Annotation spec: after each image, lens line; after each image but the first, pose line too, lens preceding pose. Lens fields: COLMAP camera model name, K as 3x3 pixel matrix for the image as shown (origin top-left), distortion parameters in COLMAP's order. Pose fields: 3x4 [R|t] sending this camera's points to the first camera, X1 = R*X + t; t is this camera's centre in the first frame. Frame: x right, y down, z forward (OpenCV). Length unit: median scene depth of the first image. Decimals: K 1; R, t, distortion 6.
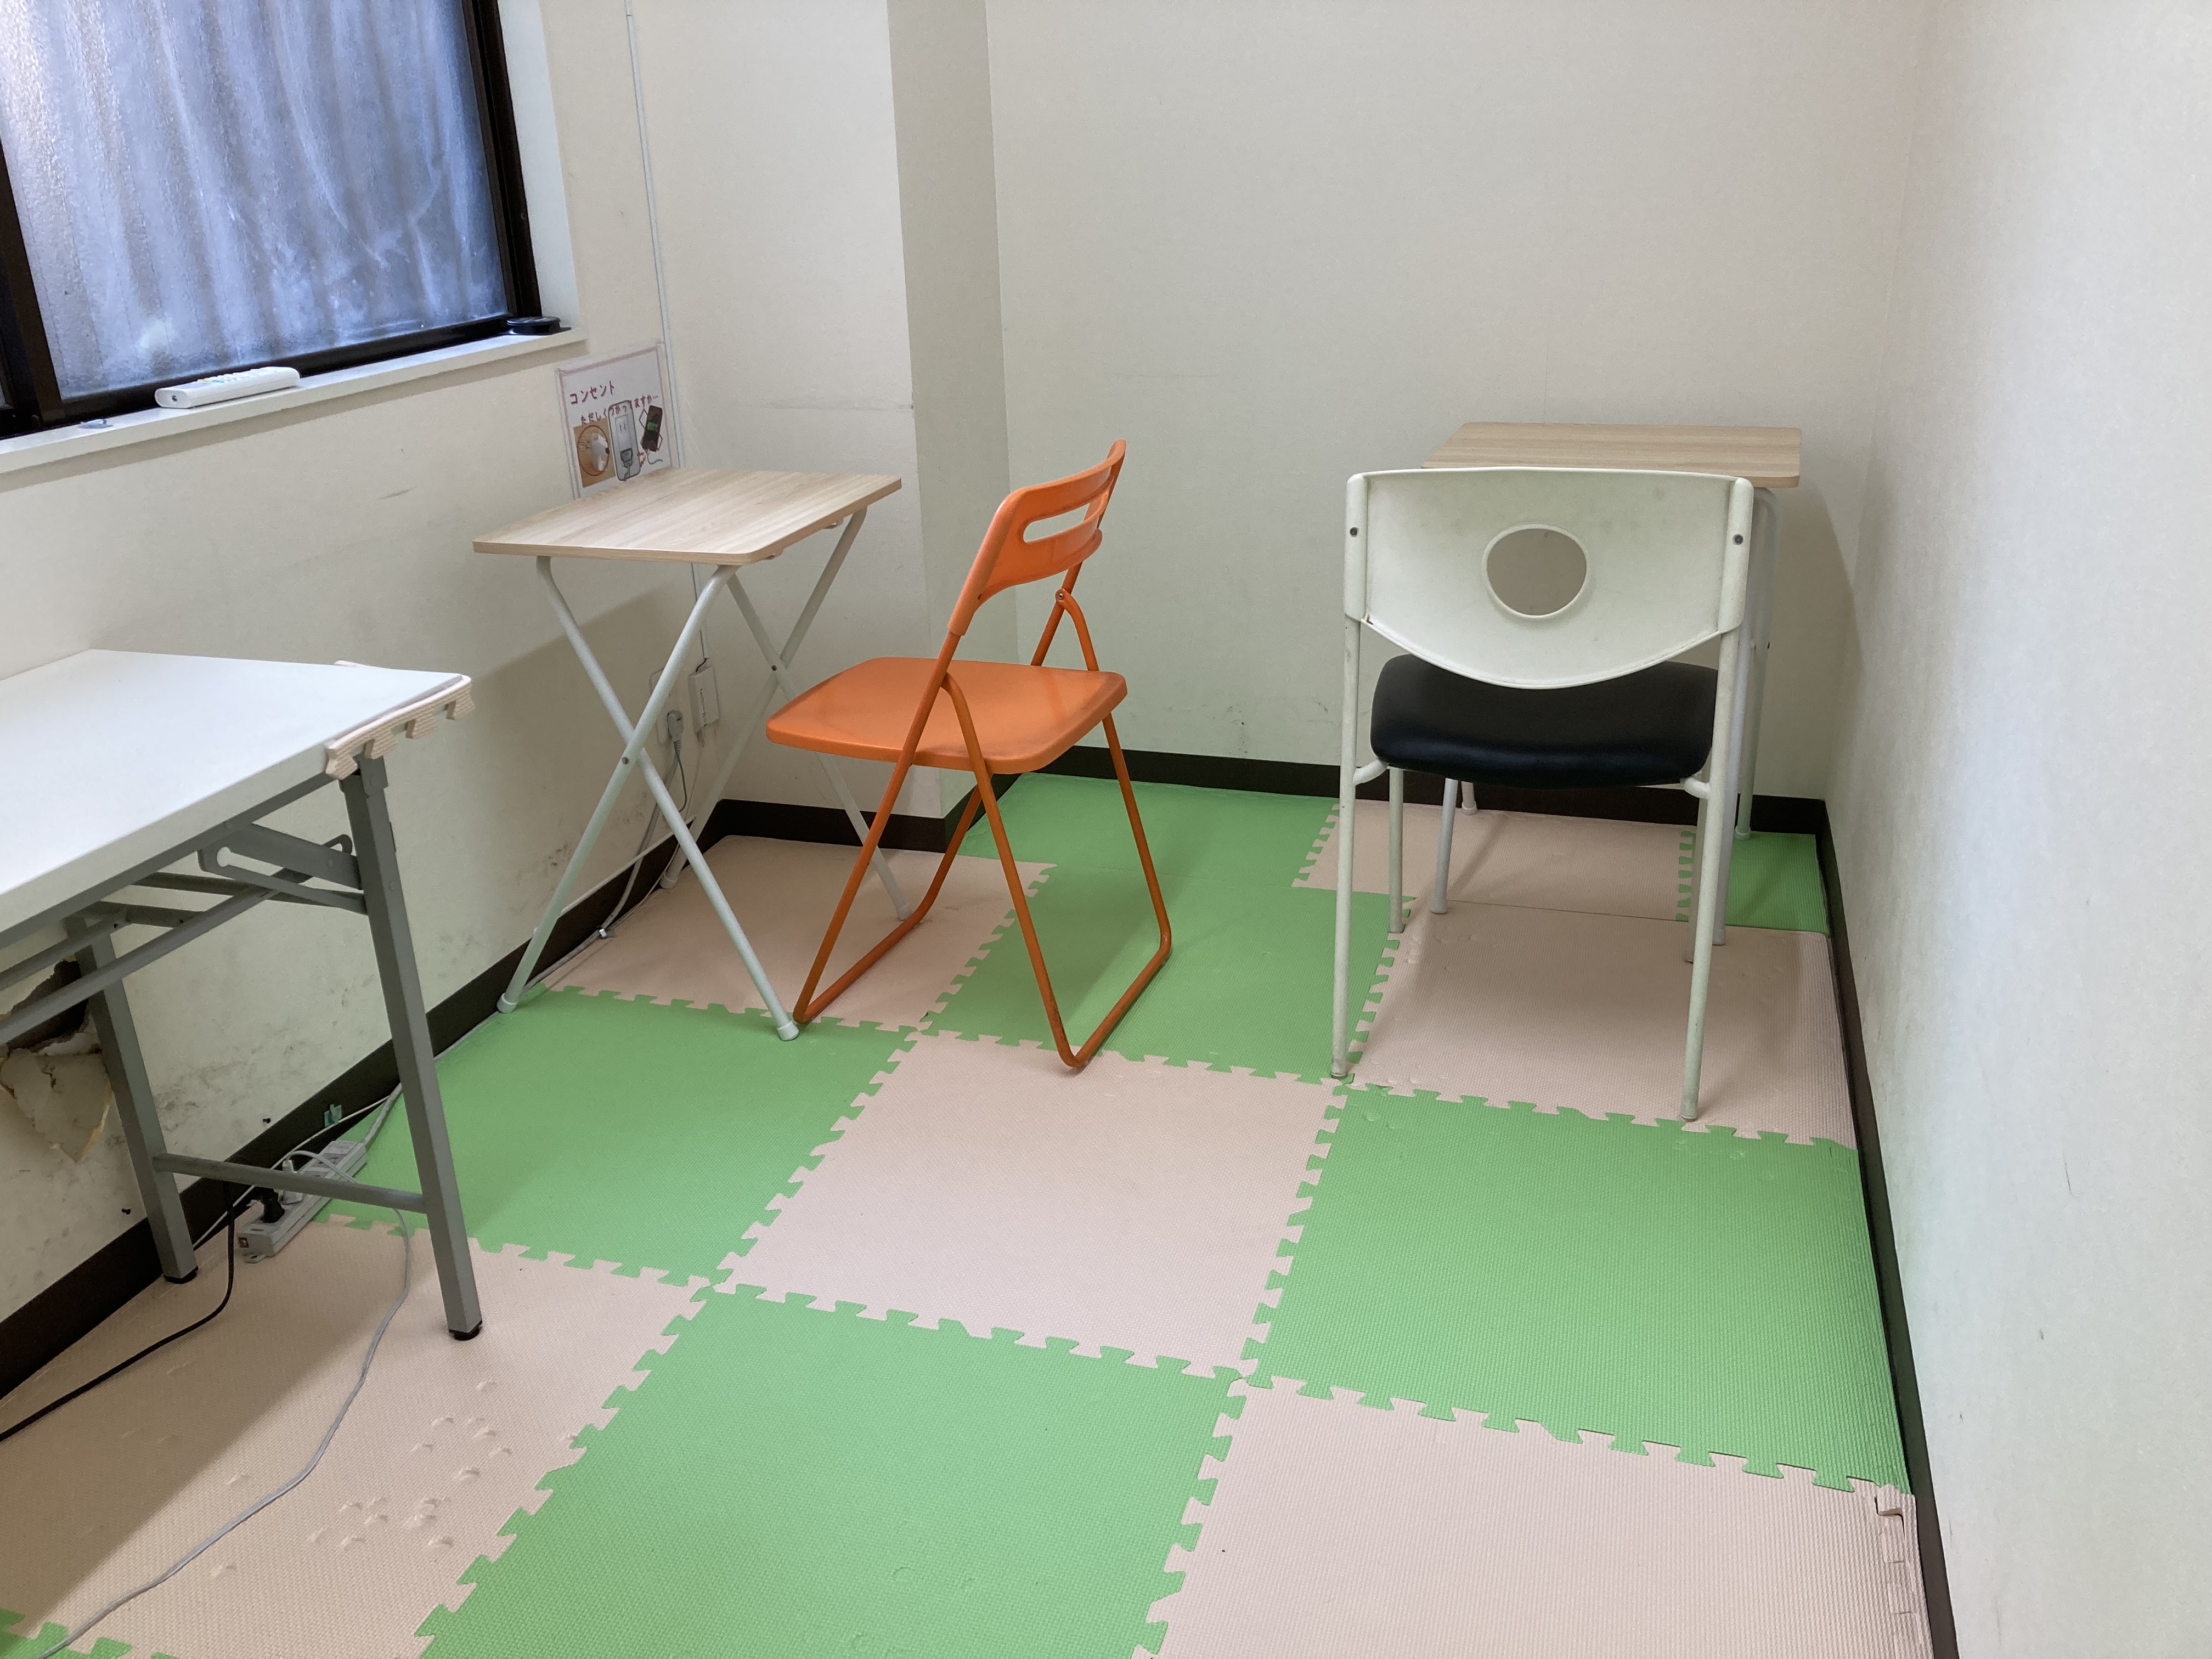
lens RADIAL K [[1805.9, 0, 1099.1], [0, 1805.9, 828.9], [0, 0, 1]] dist [0.008282, -0.012787]
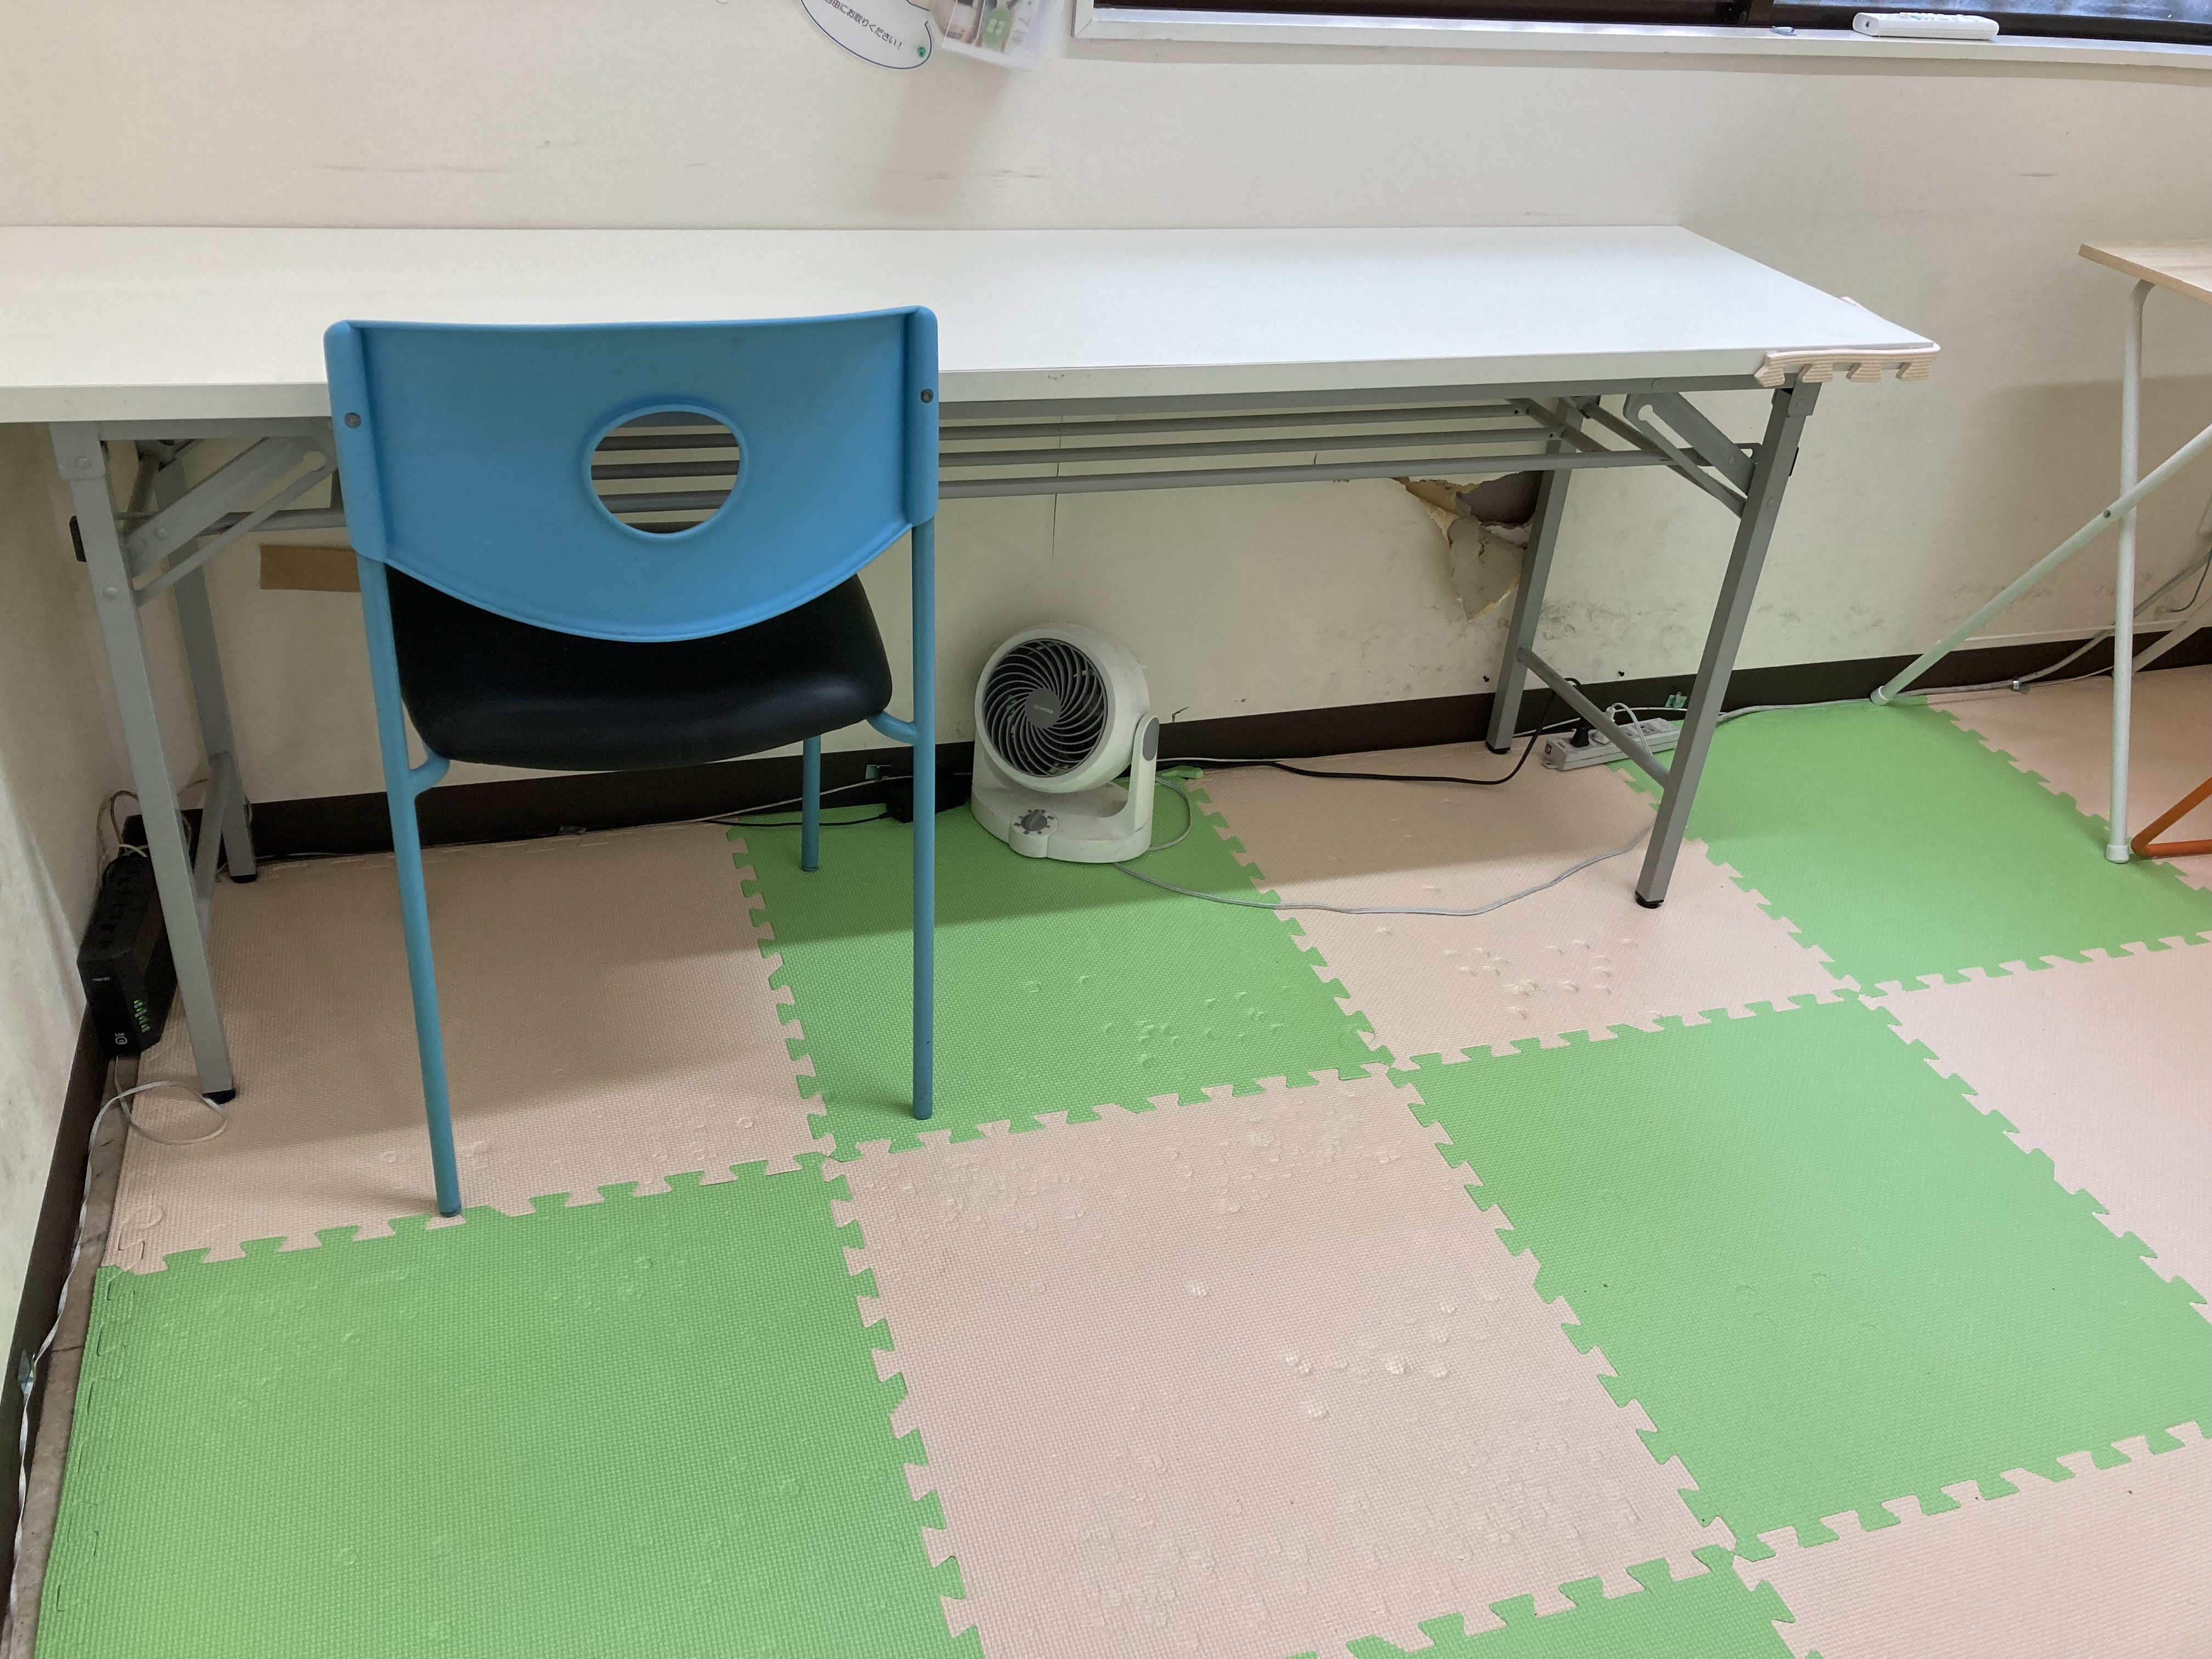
lens RADIAL K [[1805.9, 0, 1099.1], [0, 1805.9, 828.9], [0, 0, 1]] dist [0.008282, -0.012787]
pose [[0.584672, 0.498387, -0.640132, 0.149427], [-0.389006, 0.864651, 0.317887, 0.010735], [0.711922, 0.063156, 0.699413, -0.044394]]
